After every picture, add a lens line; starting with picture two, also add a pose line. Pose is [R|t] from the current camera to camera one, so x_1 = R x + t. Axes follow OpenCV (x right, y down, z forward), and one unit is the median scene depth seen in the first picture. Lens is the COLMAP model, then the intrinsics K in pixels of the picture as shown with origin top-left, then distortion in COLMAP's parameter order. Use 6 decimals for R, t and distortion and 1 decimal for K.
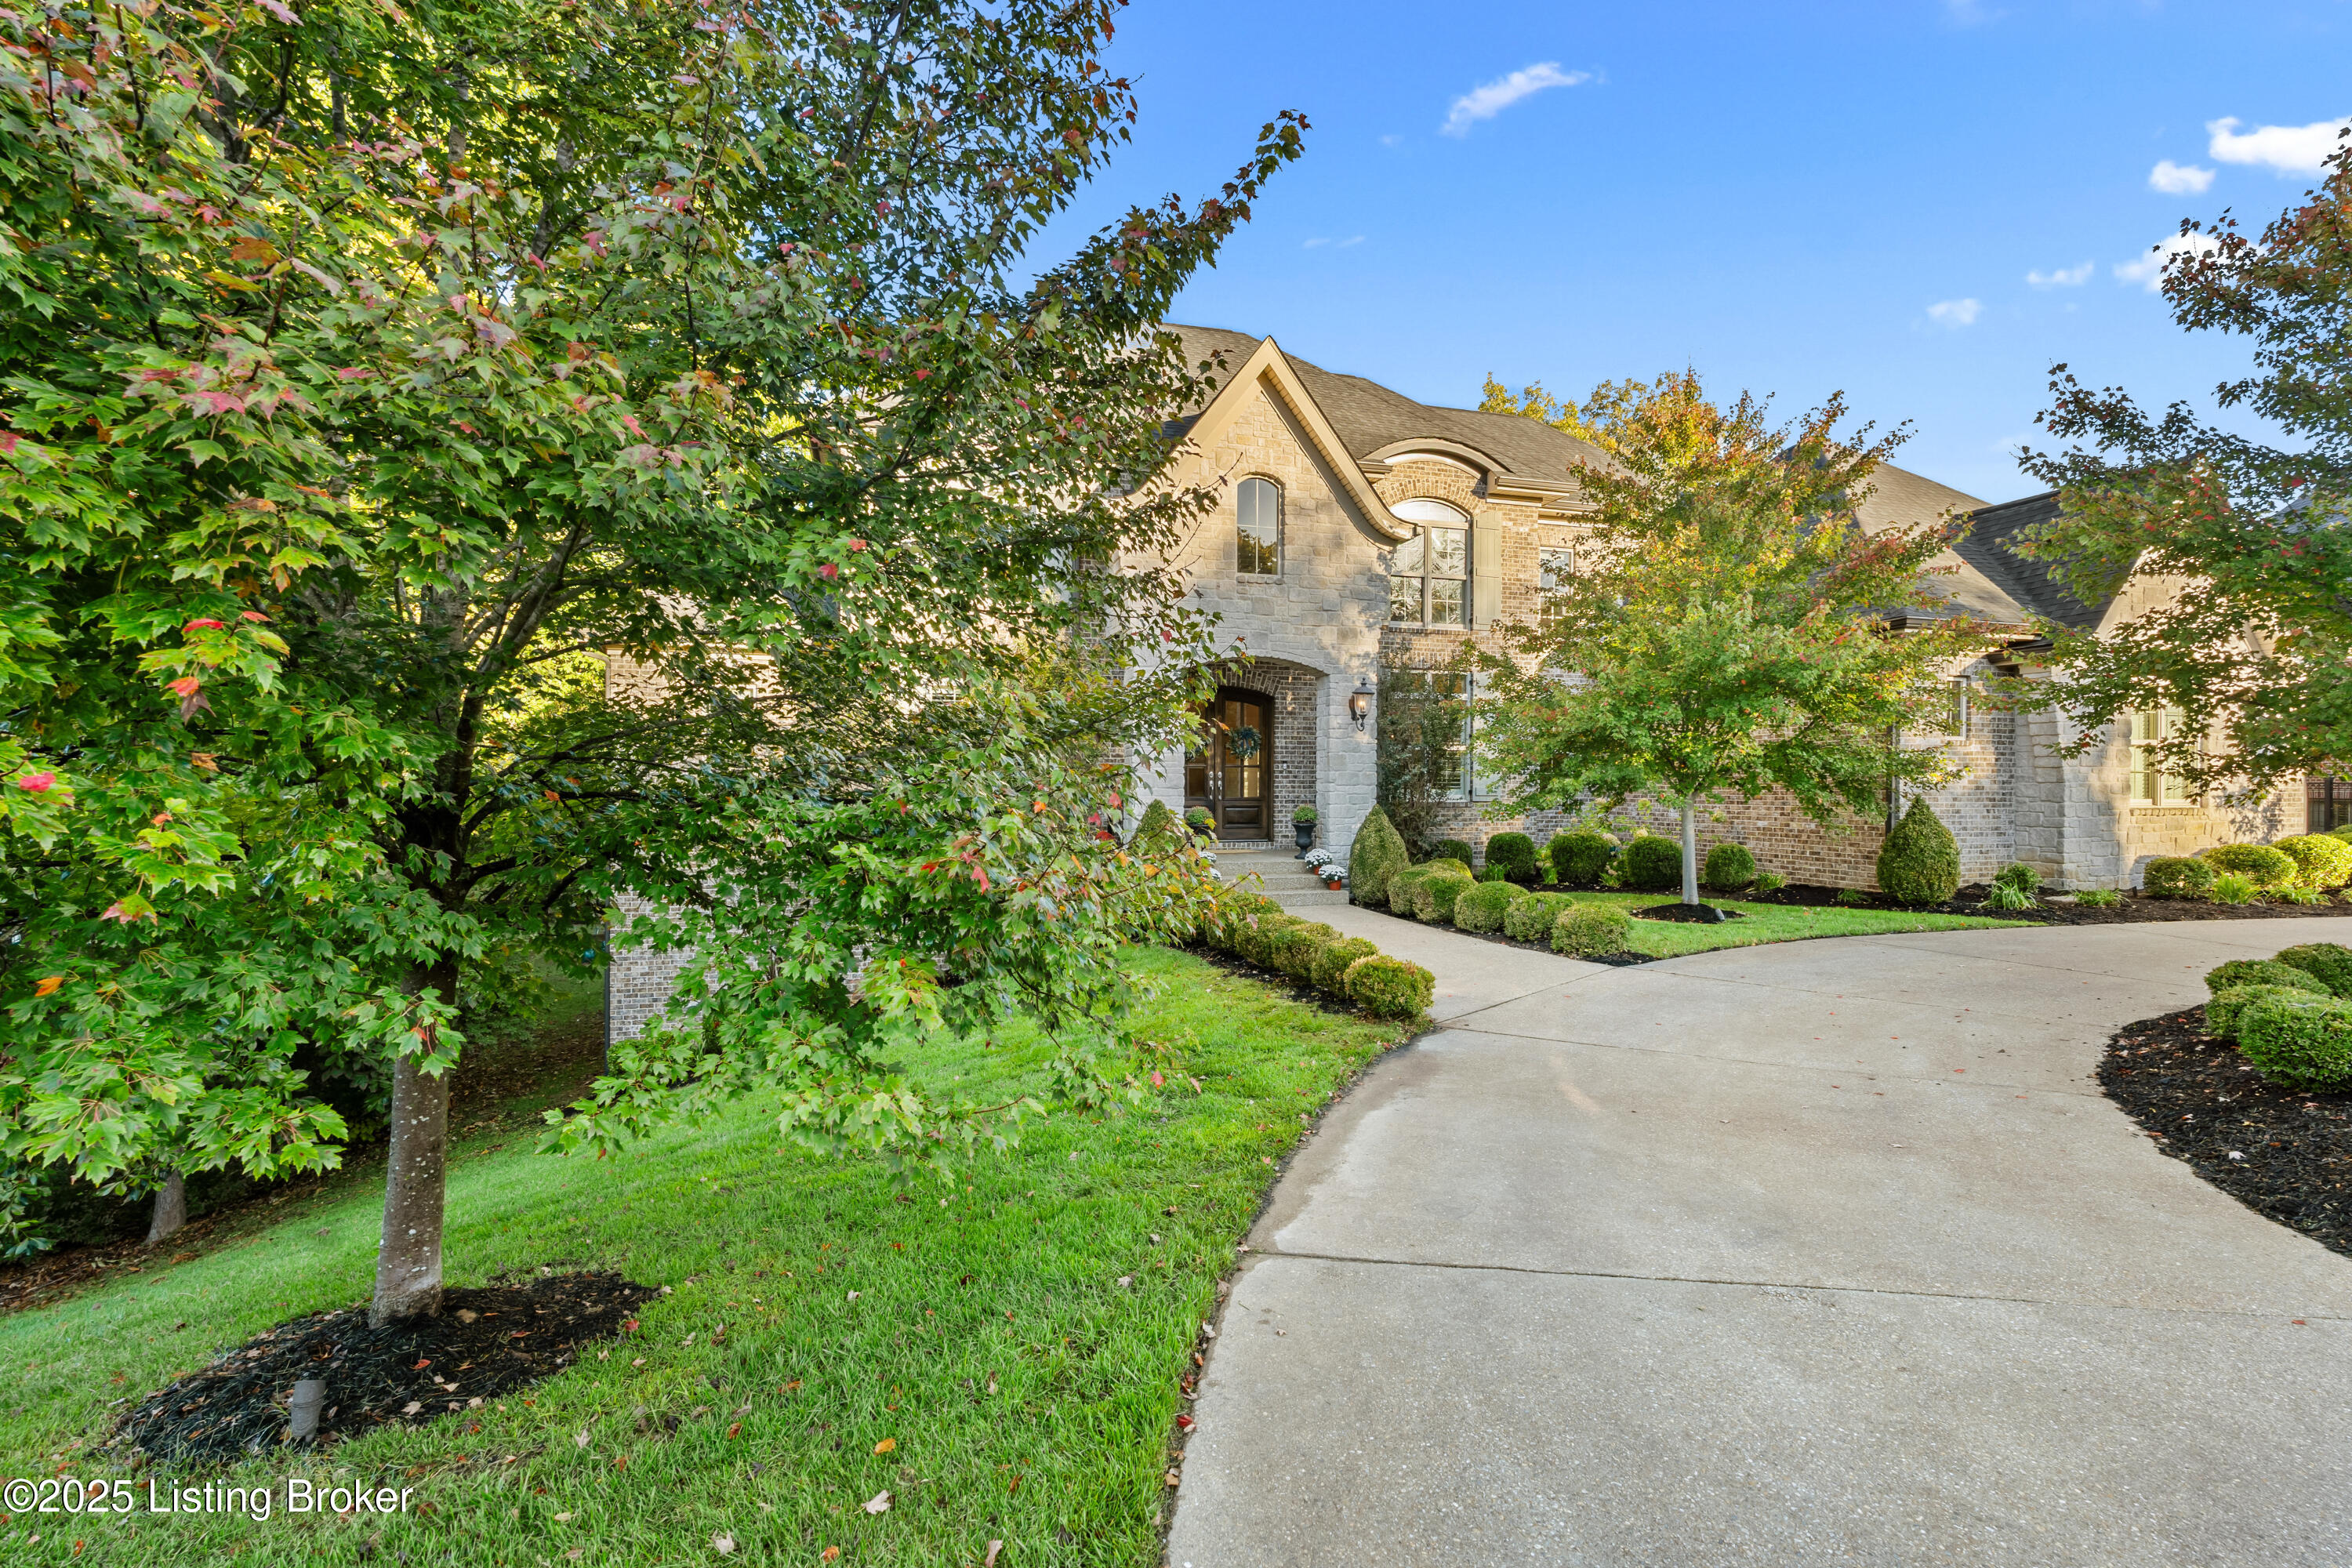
lens RADIAL K [[1051.4, 0, 1195.1], [0, 1051.4, 779.2], [0, 0, 1]] dist [0.003544, 0.000275]
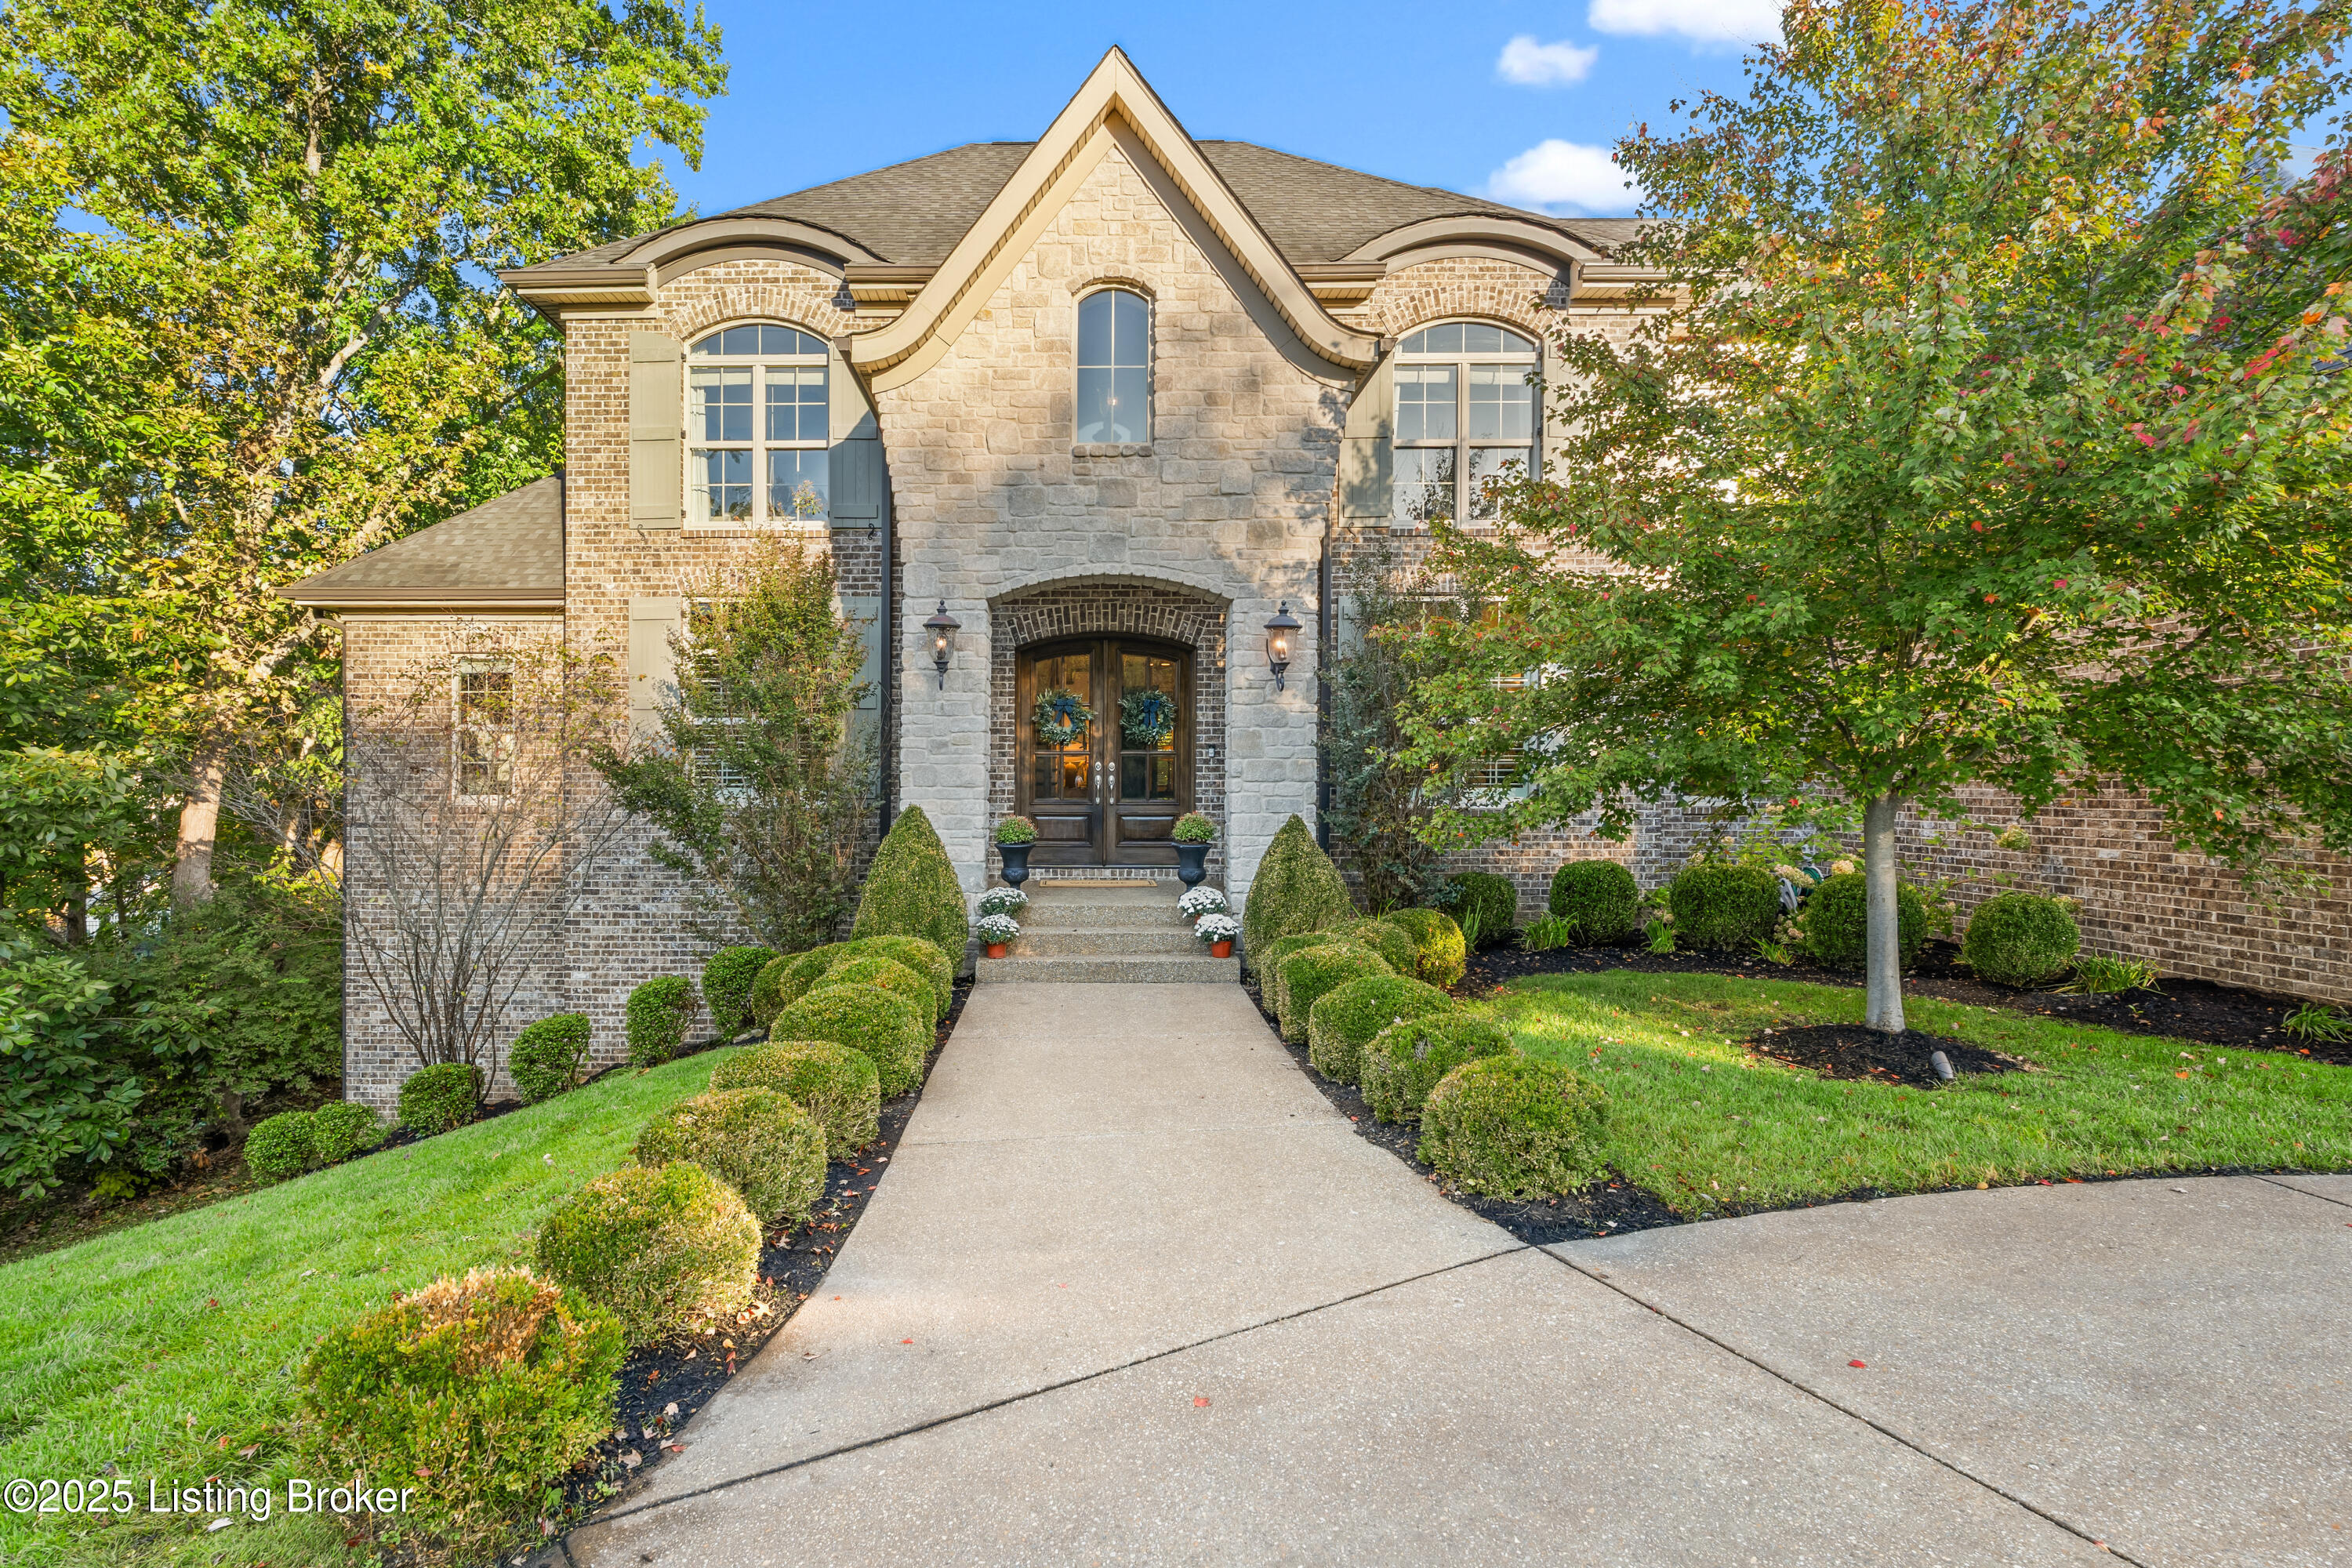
lens RADIAL K [[1051.4, 0, 1160.0], [0, 1051.4, 791.2], [0, 0, 1]] dist [0.003544, 0.000275]
pose [[0.958458, -0.000340, -0.285233, 0.263469], [0.003986, 0.999918, 0.012203, 0.003540], [0.285205, -0.012833, 0.958381, 0.406898]]
